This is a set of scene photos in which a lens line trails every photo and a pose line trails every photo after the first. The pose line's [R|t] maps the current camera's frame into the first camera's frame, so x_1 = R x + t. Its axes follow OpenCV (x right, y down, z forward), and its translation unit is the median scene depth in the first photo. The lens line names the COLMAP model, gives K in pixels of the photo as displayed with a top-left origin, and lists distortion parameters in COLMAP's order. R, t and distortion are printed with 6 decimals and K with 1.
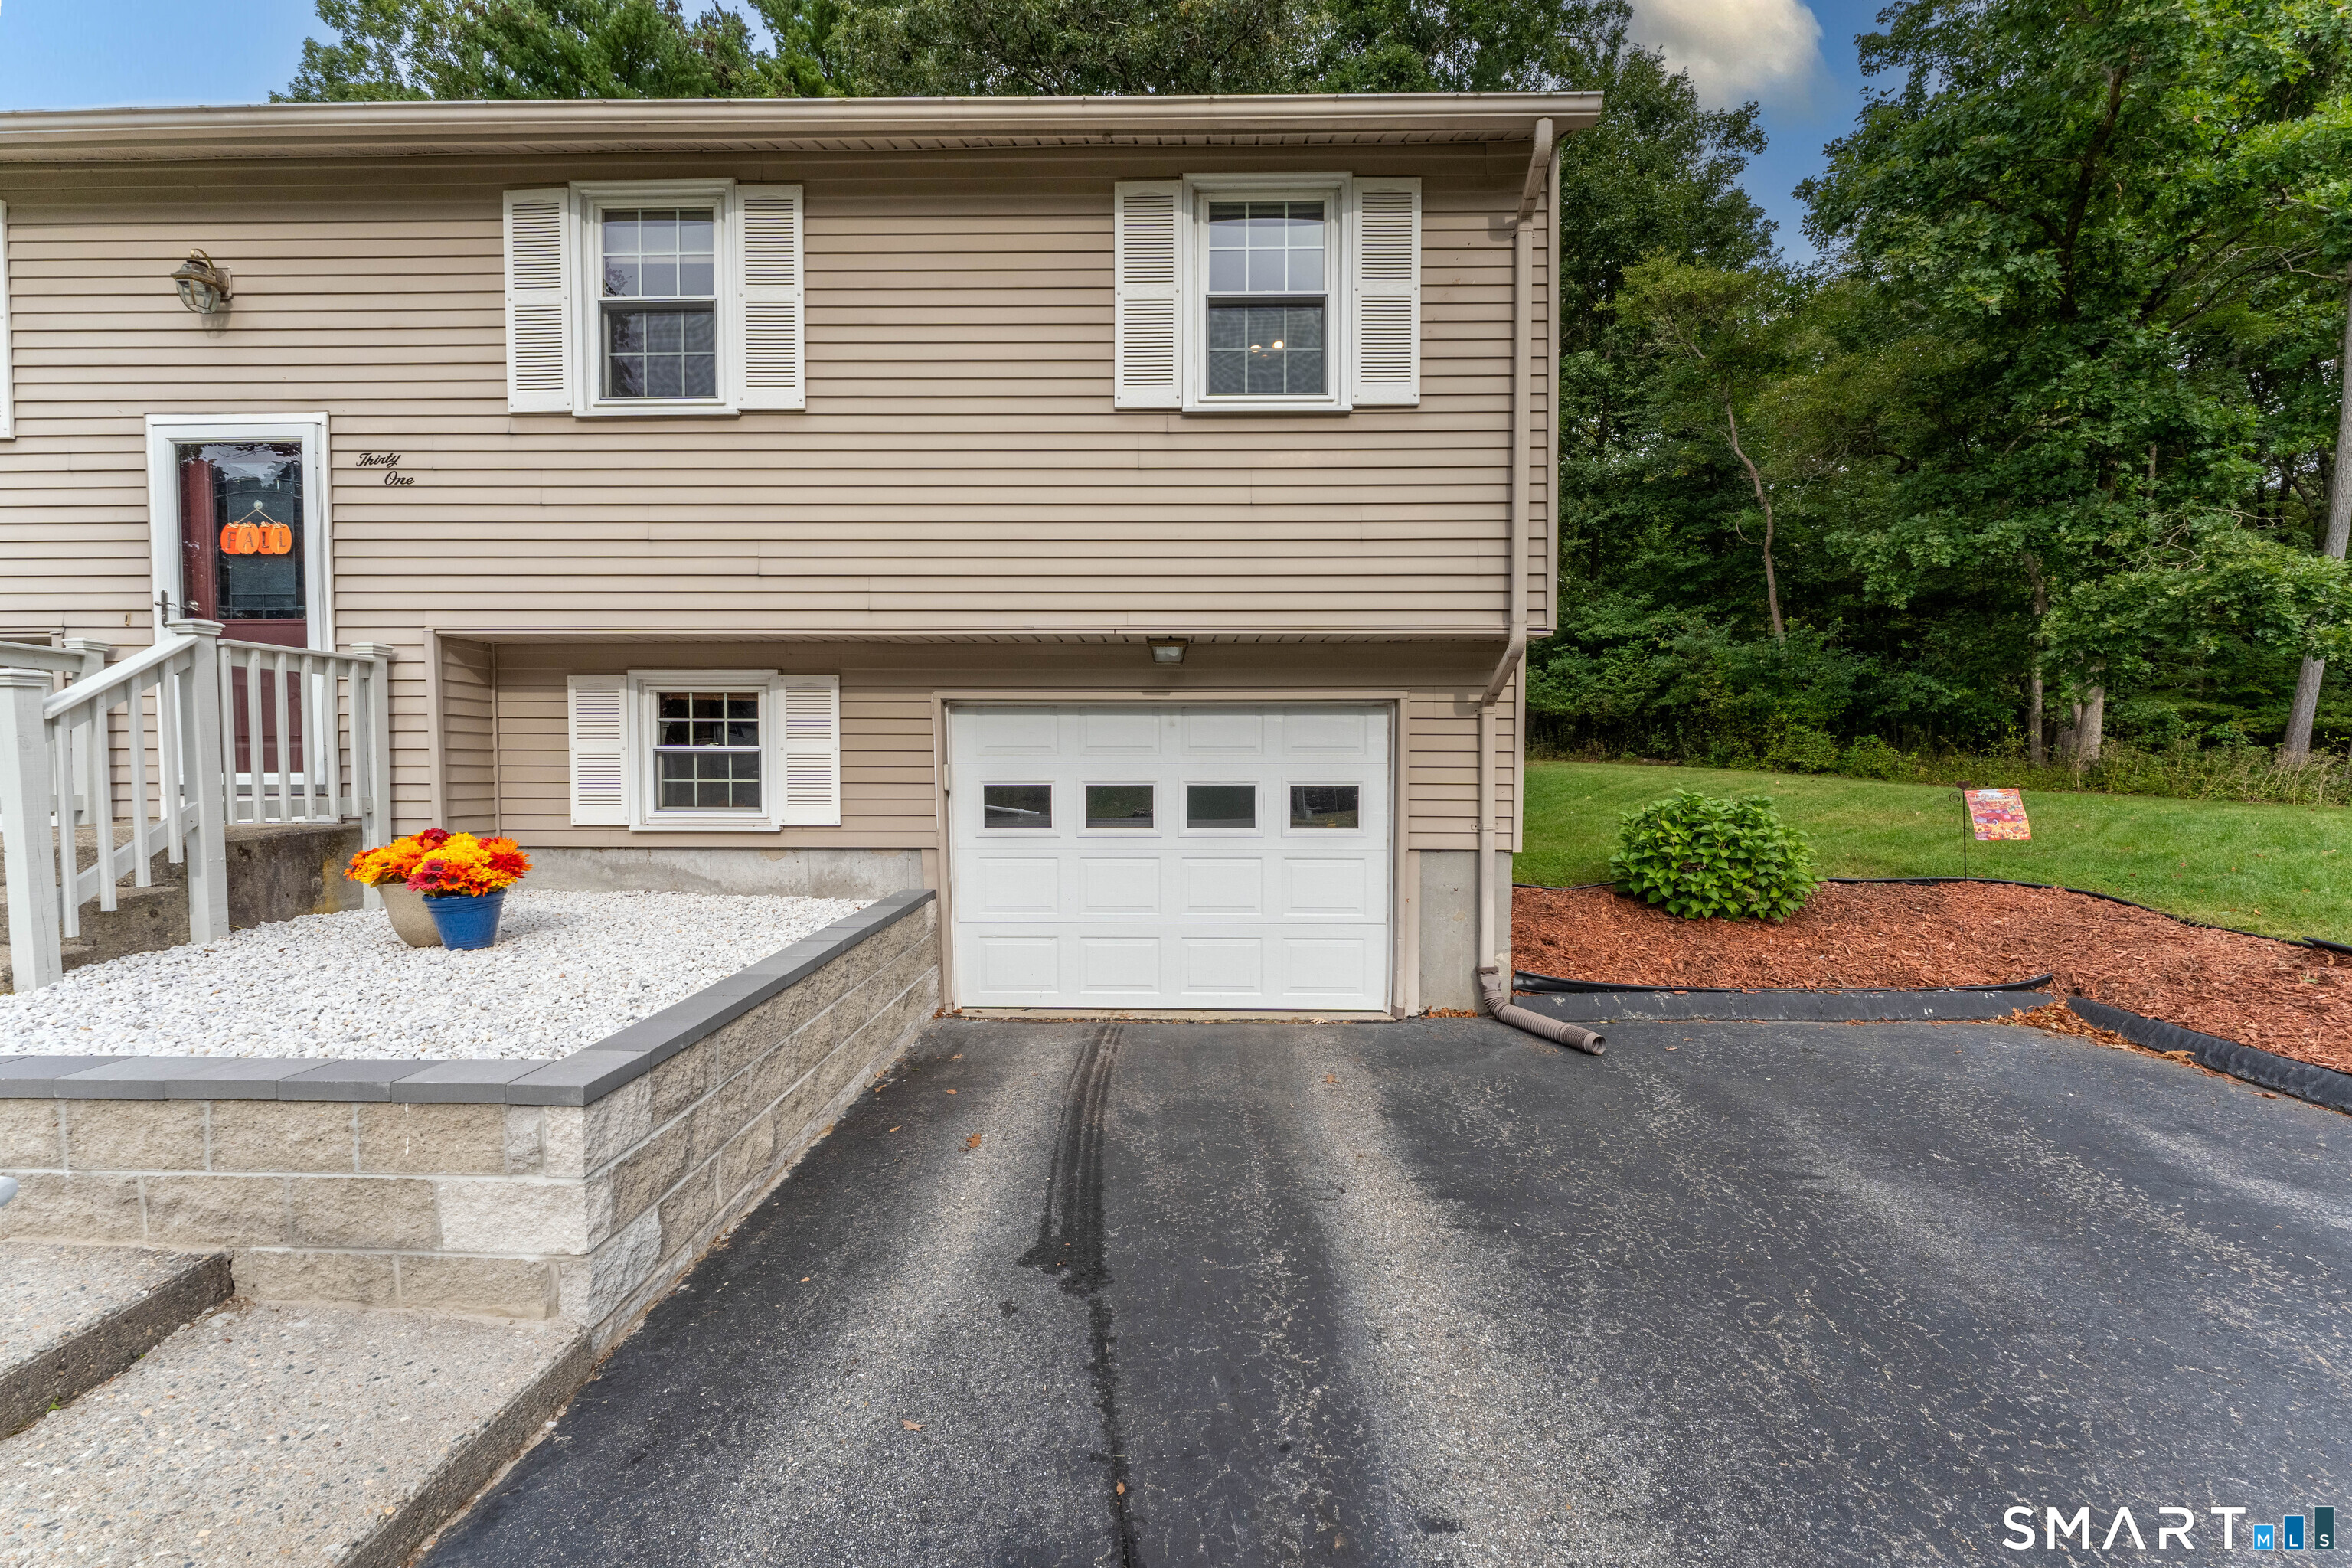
lens RADIAL K [[943.8, 0, 1169.8], [0, 943.8, 796.8], [0, 0, 1]] dist [-0.004461, 0.000559]
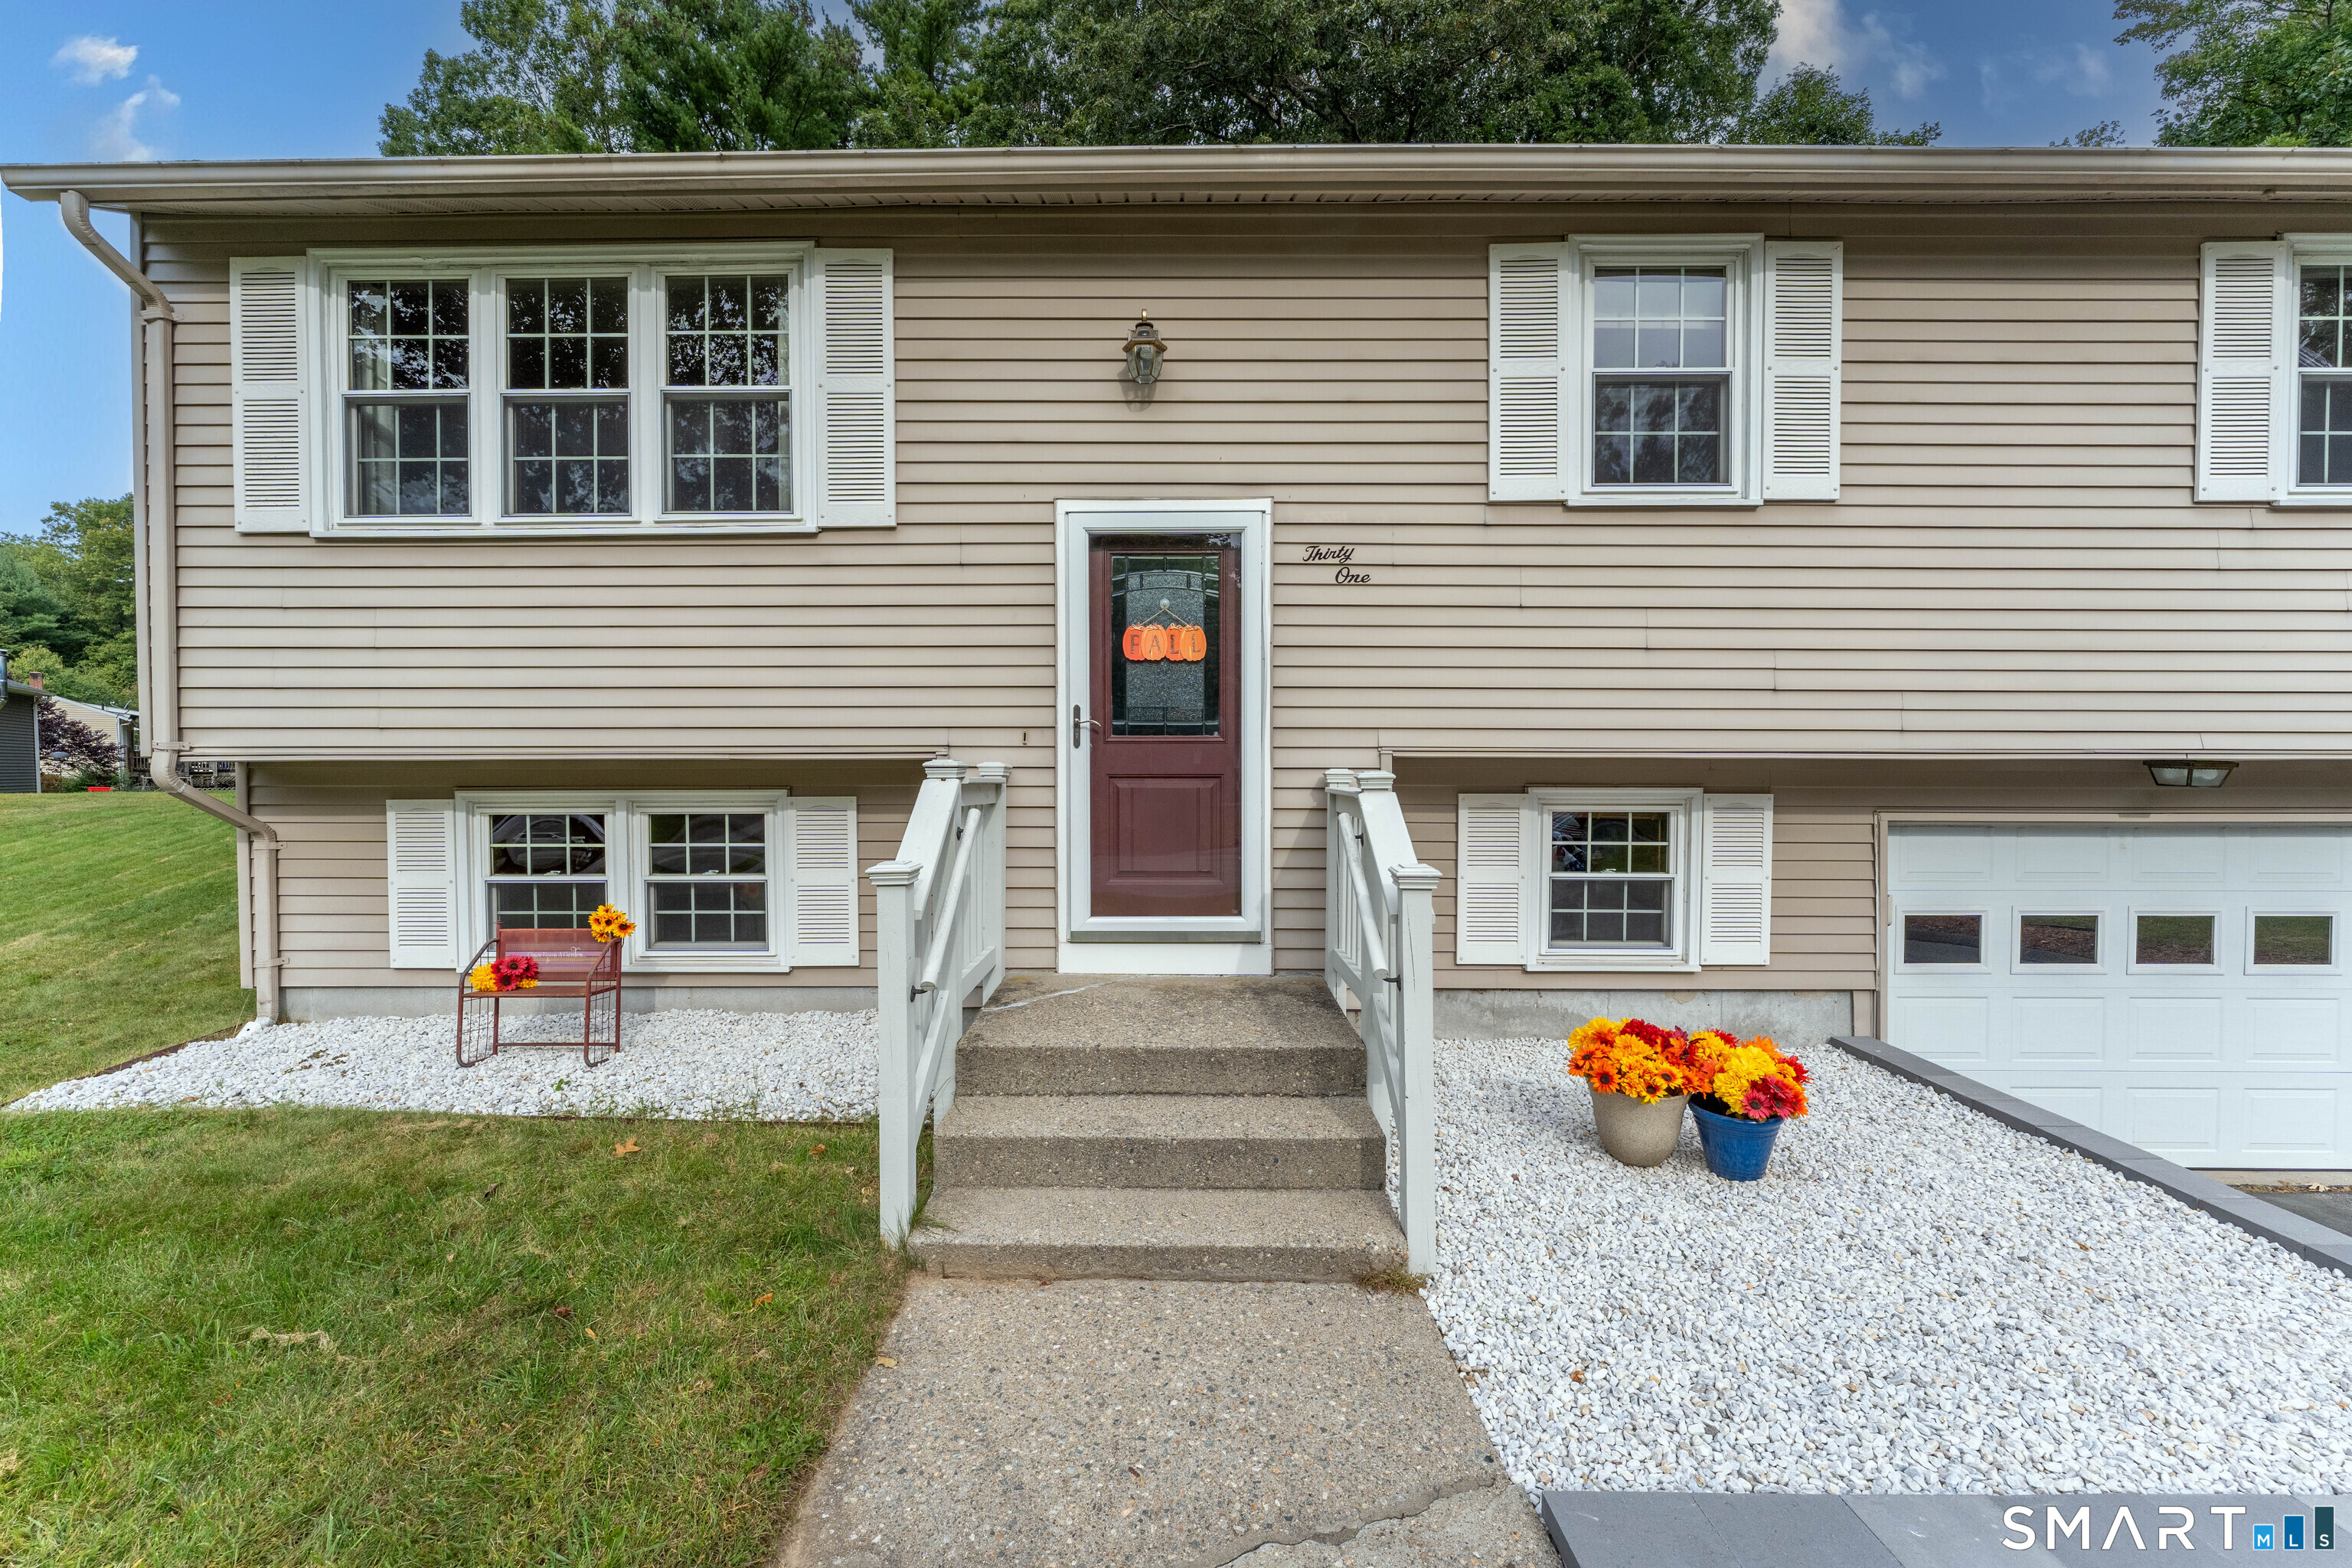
lens RADIAL K [[943.8, 0, 1161.5], [0, 943.8, 791.9], [0, 0, 1]] dist [-0.004461, 0.000559]
pose [[0.999961, -0.000479, 0.008842, -1.003832], [0.000589, 0.999922, -0.012473, -0.130470], [-0.008835, 0.012478, 0.999883, 0.142993]]
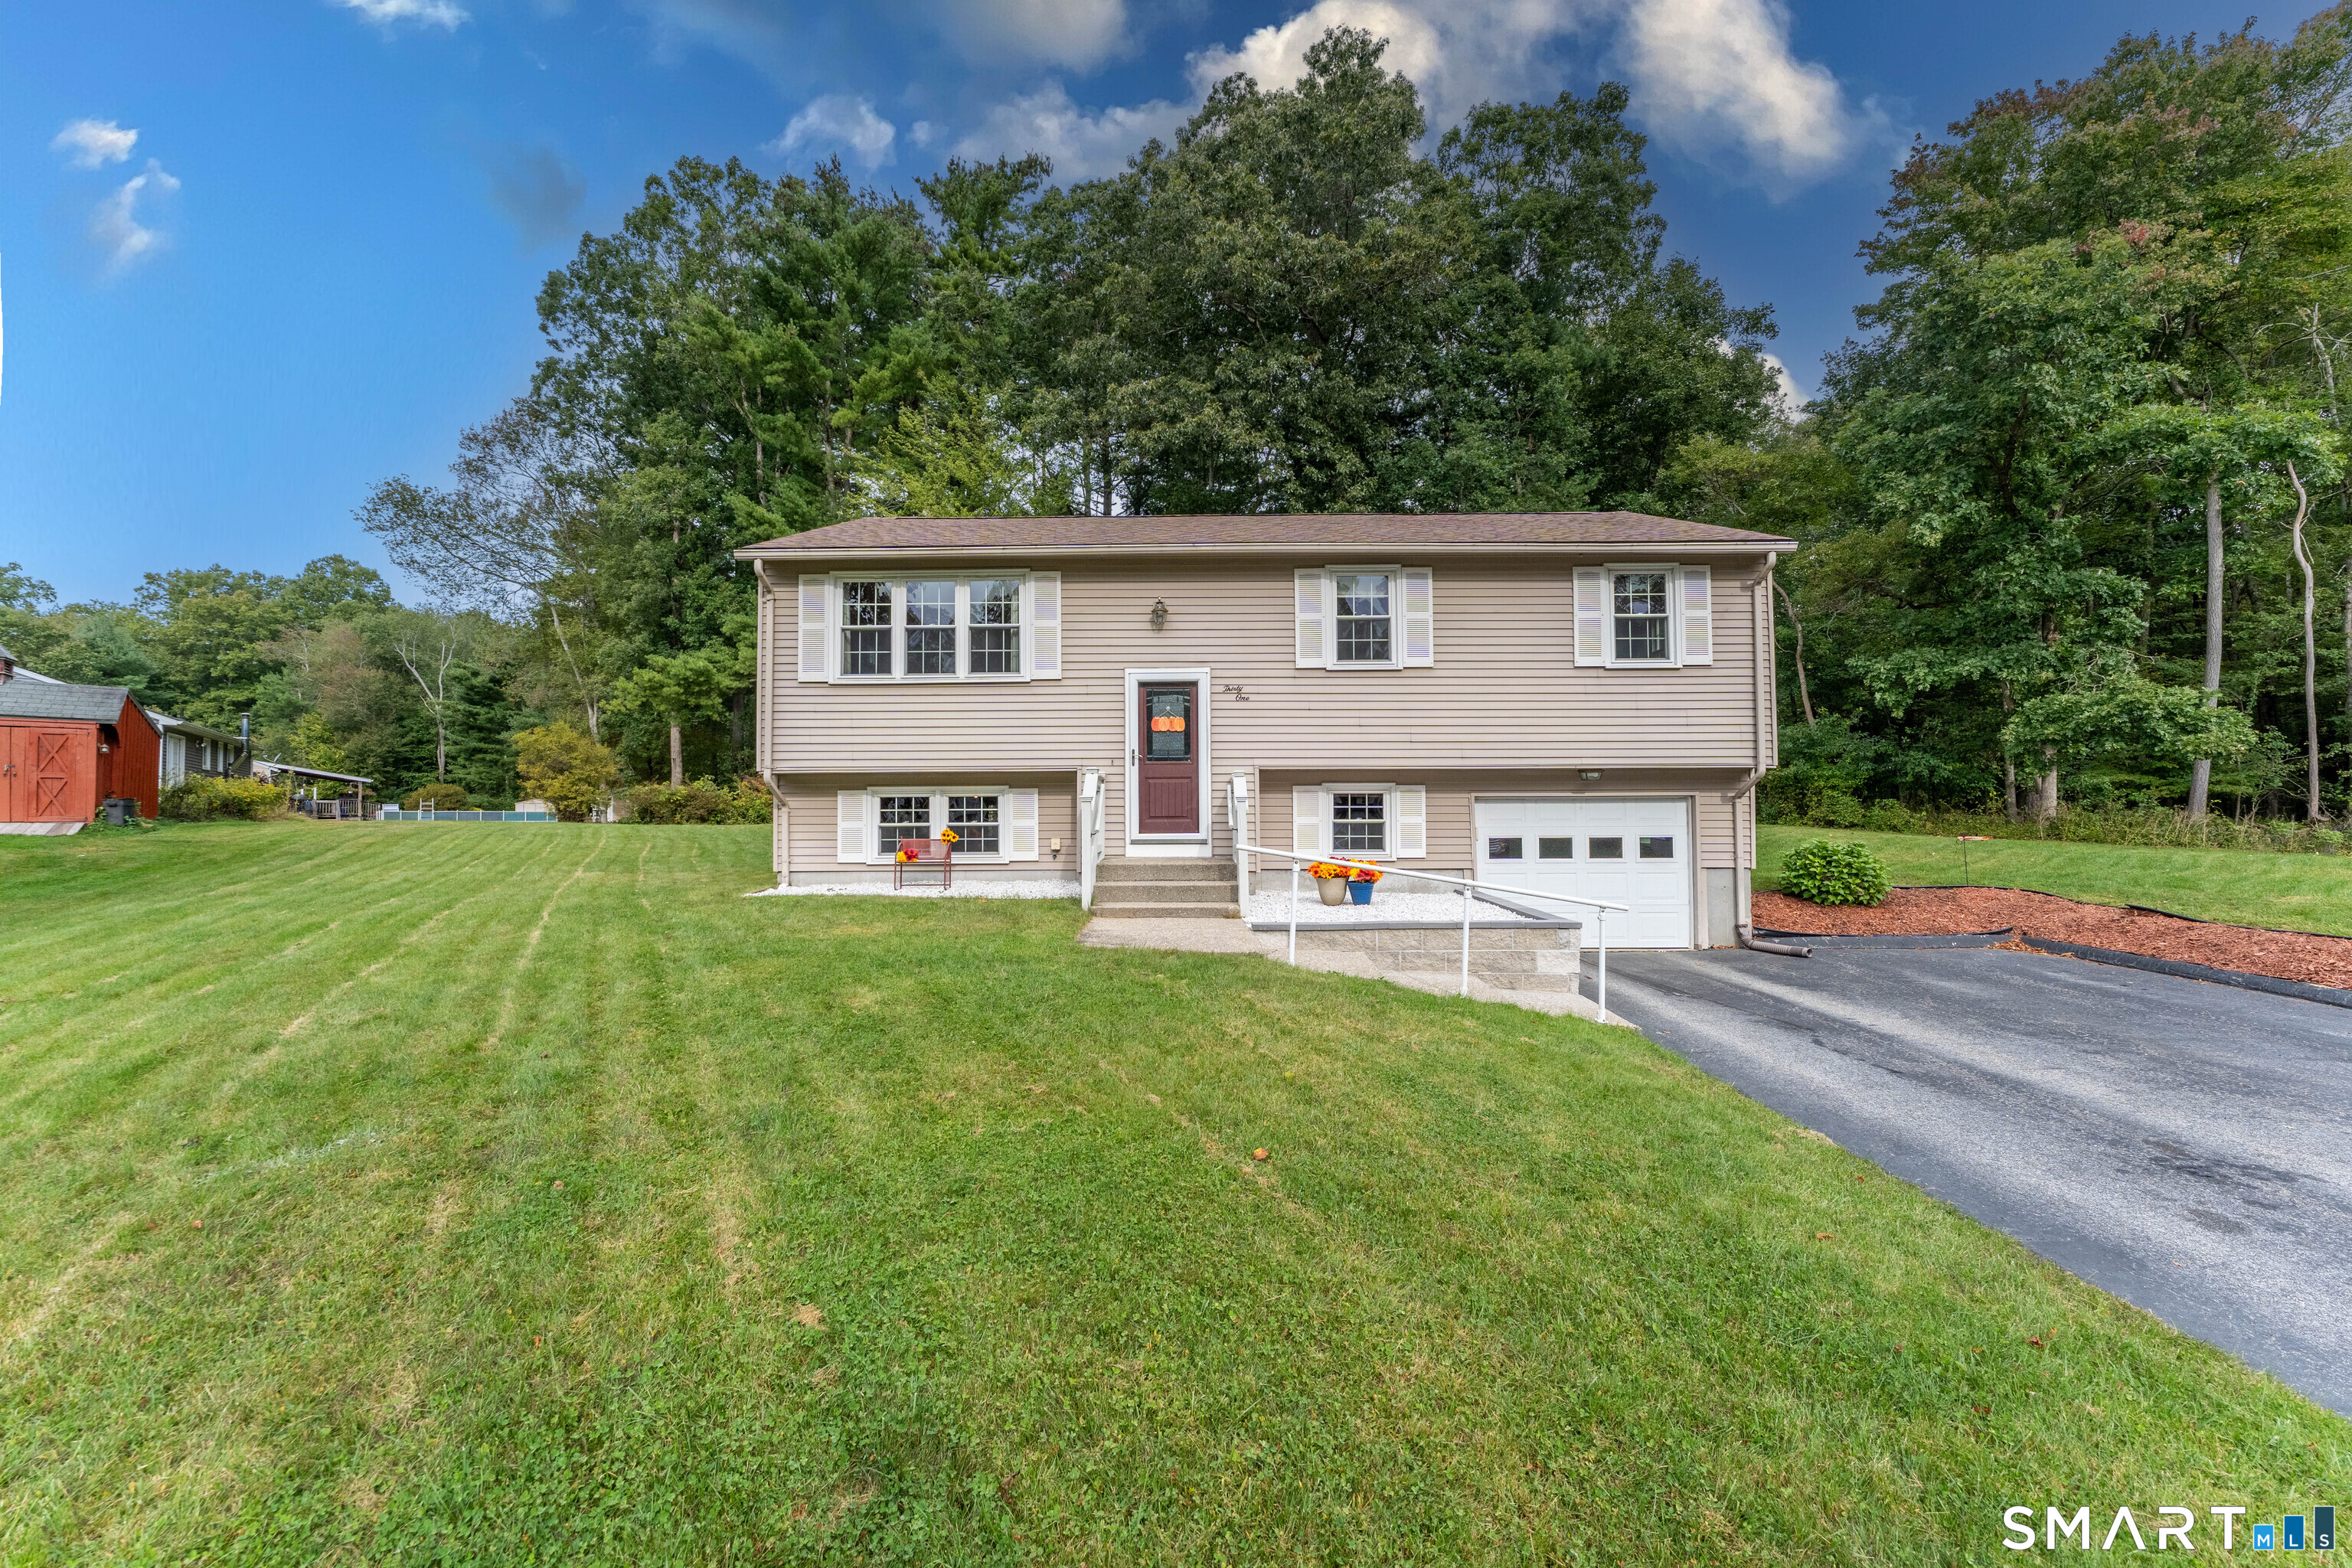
lens RADIAL K [[943.8, 0, 1178.8], [0, 943.8, 791.3], [0, 0, 1]] dist [-0.004461, 0.000559]
pose [[0.999918, -0.005279, 0.011708, -0.994578], [0.006044, 0.997785, -0.066240, 0.020424], [-0.011333, 0.066305, 0.997735, -1.152083]]
